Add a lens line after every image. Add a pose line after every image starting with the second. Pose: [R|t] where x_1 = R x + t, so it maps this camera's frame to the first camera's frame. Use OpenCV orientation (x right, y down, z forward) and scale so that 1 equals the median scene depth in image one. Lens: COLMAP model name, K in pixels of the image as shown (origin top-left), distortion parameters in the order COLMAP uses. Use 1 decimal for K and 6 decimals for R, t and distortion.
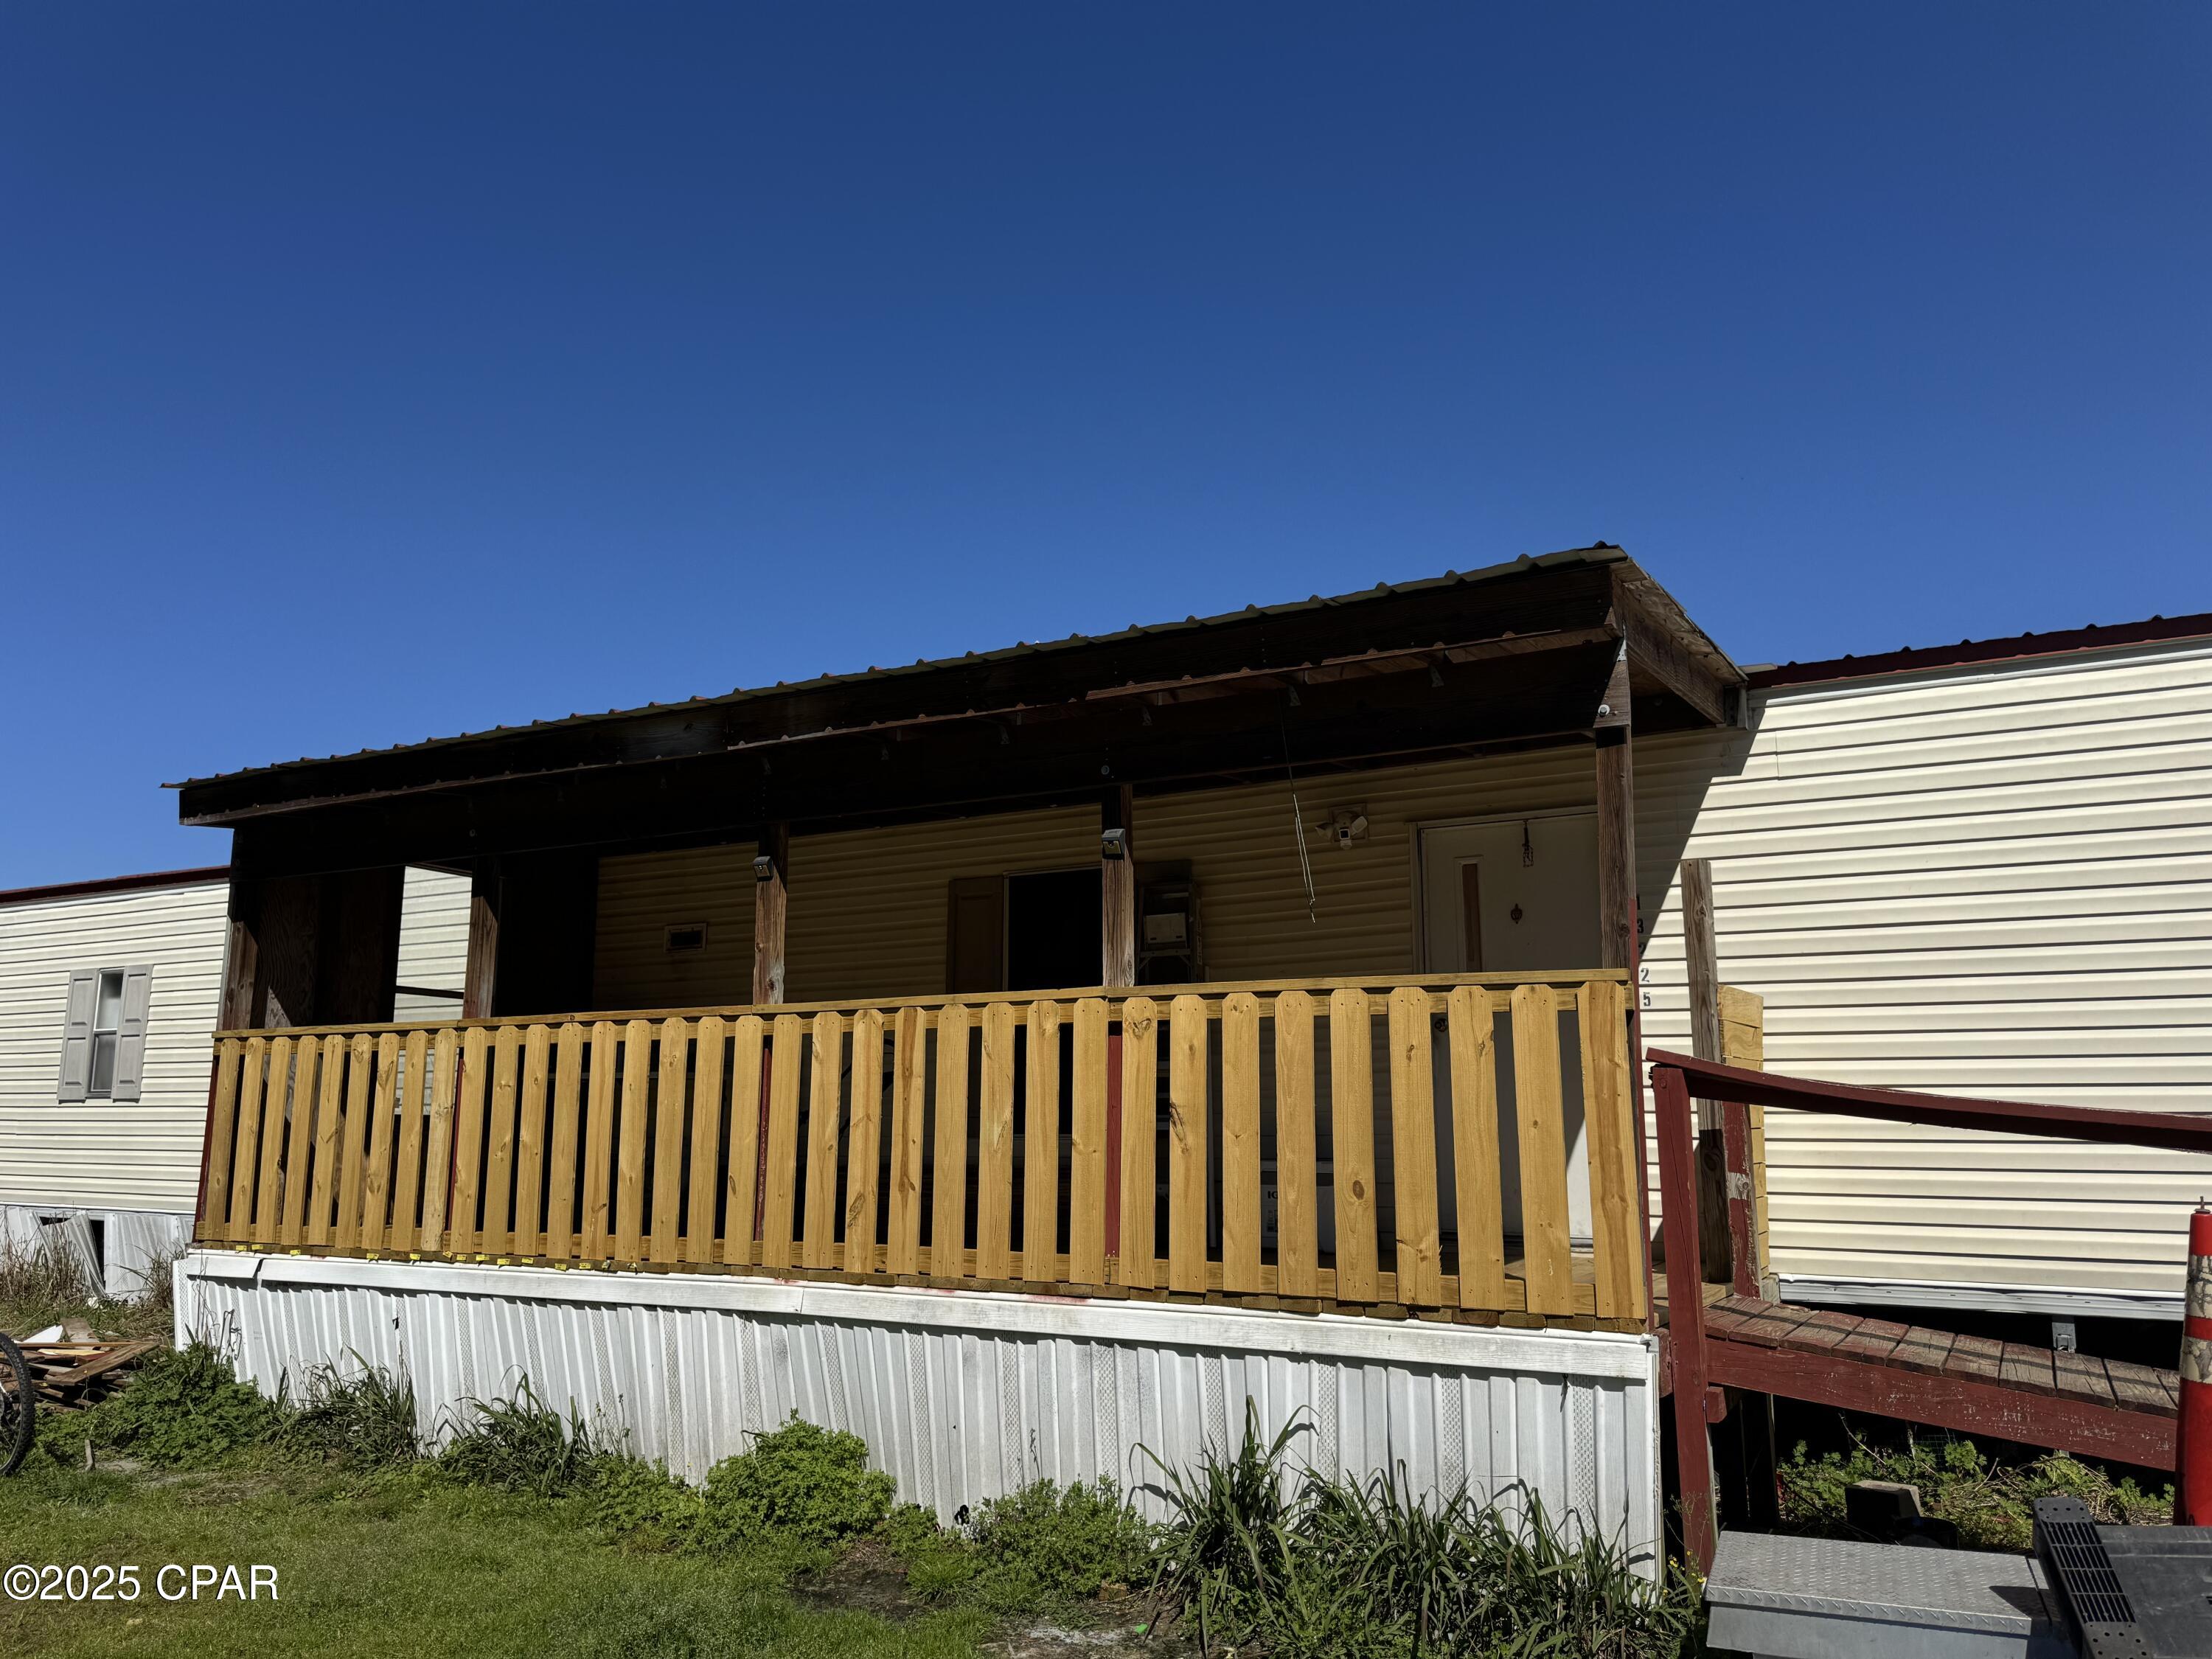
lens RADIAL K [[1544.2, 0, 1101.7], [0, 1544.2, 823.7], [0, 0, 1]] dist [0.047162, -0.023776]
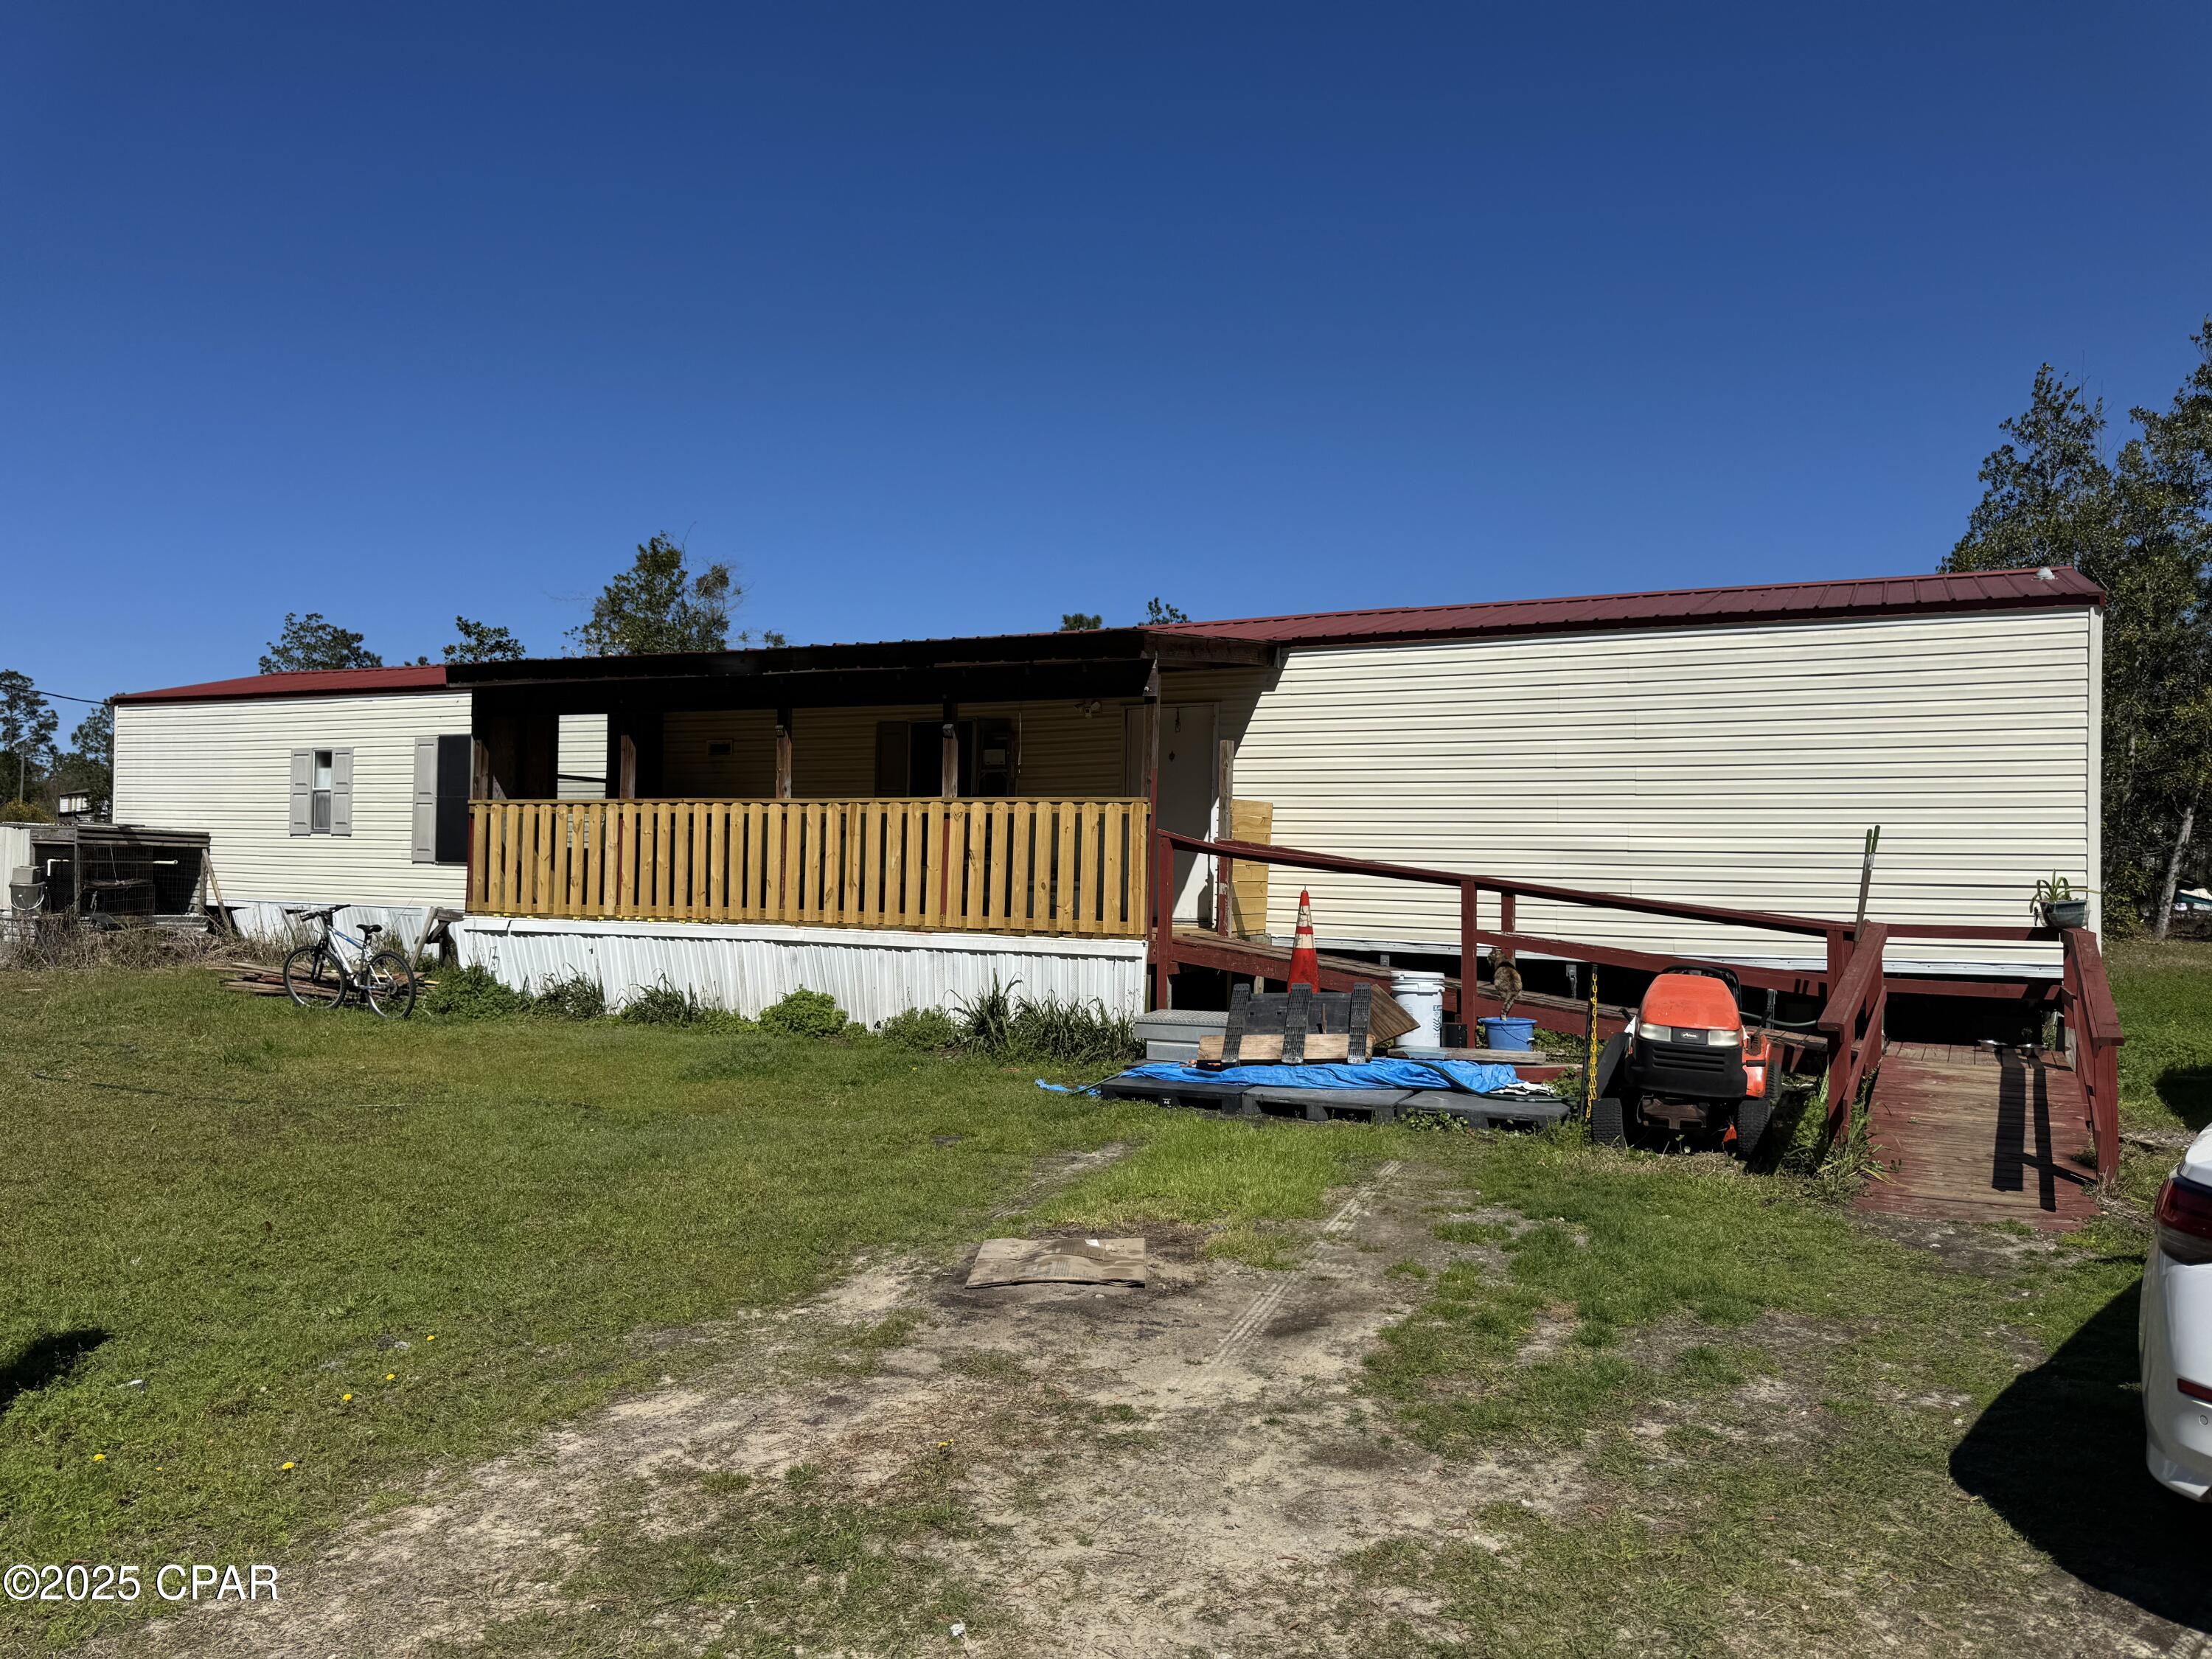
lens RADIAL K [[1544.2, 0, 1112.1], [0, 1544.2, 828.4], [0, 0, 1]] dist [0.047162, -0.023776]
pose [[0.998916, 0.019157, 0.042424, 0.137832], [-0.025739, 0.986698, 0.160512, -0.192021], [-0.038785, -0.161430, 0.986122, -1.087085]]
